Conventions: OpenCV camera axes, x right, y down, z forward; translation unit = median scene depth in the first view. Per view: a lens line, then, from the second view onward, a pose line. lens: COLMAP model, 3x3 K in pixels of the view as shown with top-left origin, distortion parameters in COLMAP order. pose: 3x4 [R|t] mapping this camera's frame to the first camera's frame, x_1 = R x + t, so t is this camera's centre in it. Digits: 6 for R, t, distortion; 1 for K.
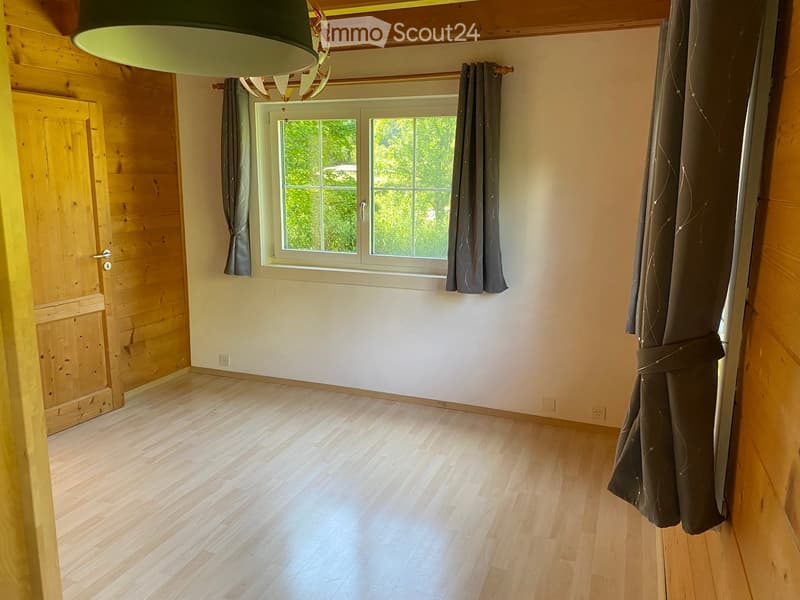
lens RADIAL K [[611.4, 0, 397.3], [0, 611.4, 295.0], [0, 0, 1]] dist [0.025178, -0.023128]
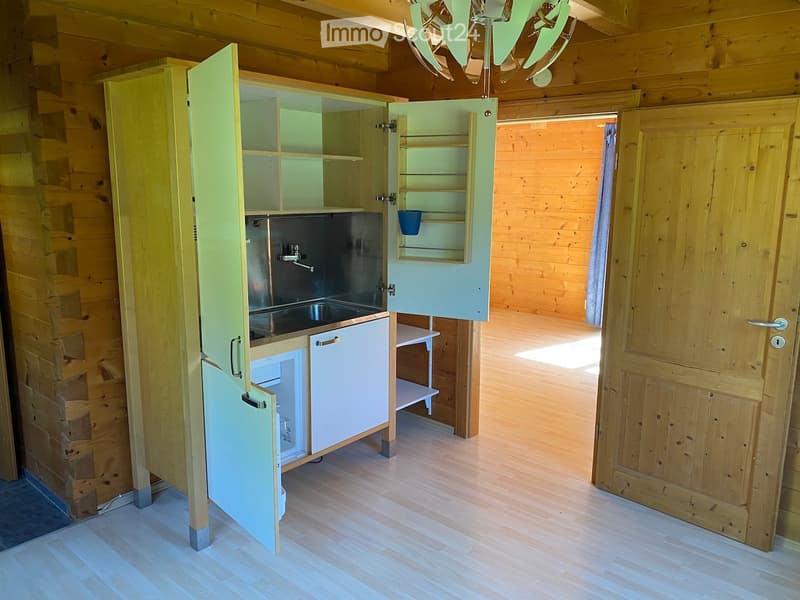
lens RADIAL K [[611.4, 0, 397.6], [0, 611.4, 296.4], [0, 0, 1]] dist [0.025178, -0.023128]
pose [[-0.333264, 0.152661, -0.930392, 0.294714], [-0.191061, 0.955395, 0.225201, -0.174571], [0.923272, 0.252813, -0.289231, 0.844216]]
